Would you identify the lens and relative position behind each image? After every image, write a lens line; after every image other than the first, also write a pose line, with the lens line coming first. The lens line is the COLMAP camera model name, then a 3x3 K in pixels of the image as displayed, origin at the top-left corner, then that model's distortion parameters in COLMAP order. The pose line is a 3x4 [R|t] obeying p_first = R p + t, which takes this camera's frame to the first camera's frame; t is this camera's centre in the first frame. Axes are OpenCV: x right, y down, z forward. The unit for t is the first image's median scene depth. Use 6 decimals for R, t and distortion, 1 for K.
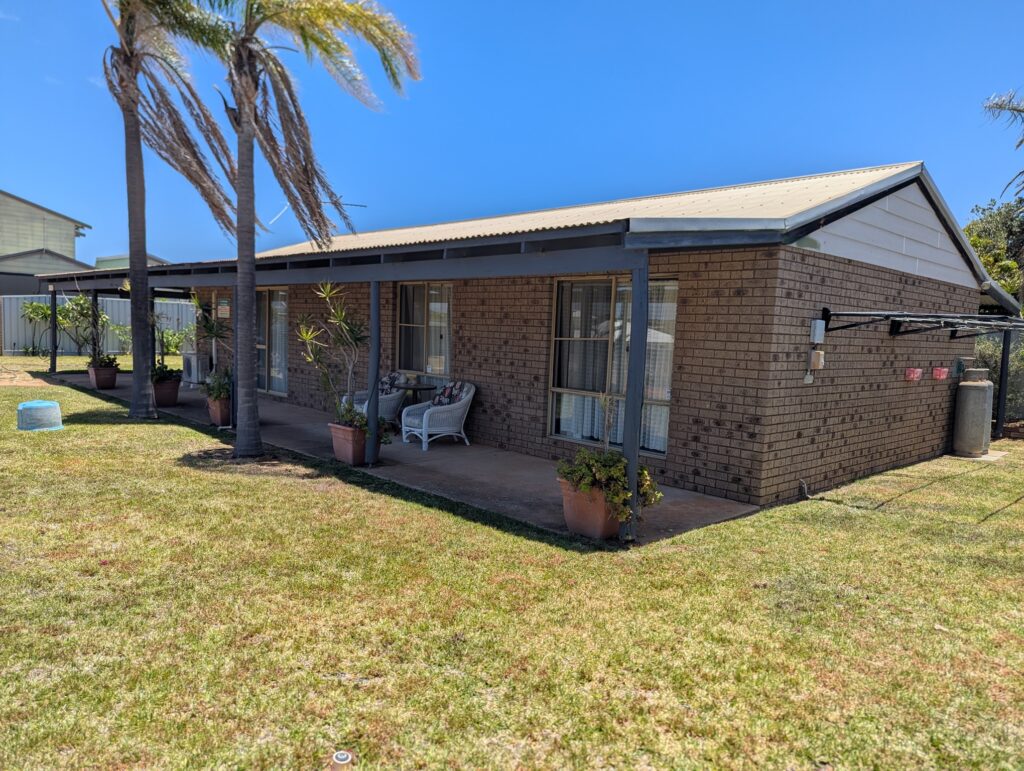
lens RADIAL K [[722.3, 0, 496.1], [0, 722.3, 385.7], [0, 0, 1]] dist [0.064173, -0.056185]
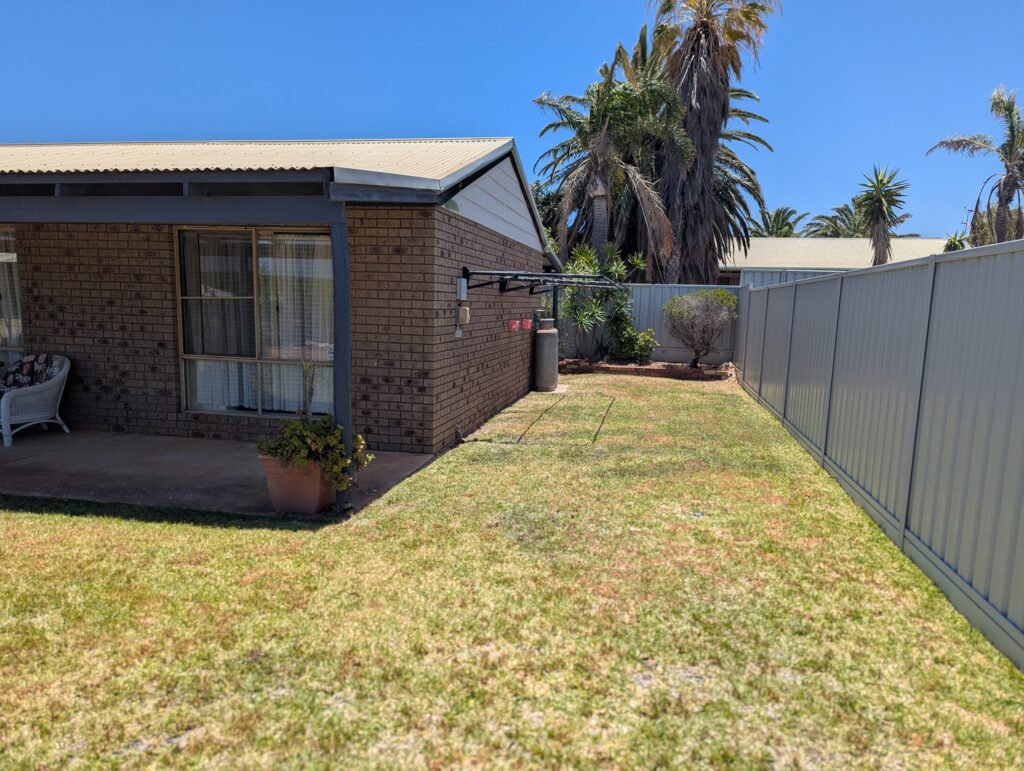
lens RADIAL K [[722.3, 0, 513.1], [0, 722.3, 396.0], [0, 0, 1]] dist [0.064173, -0.056185]
pose [[0.815586, -0.092950, 0.571122, -0.159813], [0.050788, 0.994704, 0.089360, -0.009667], [-0.576403, -0.043874, 0.815987, 0.083340]]
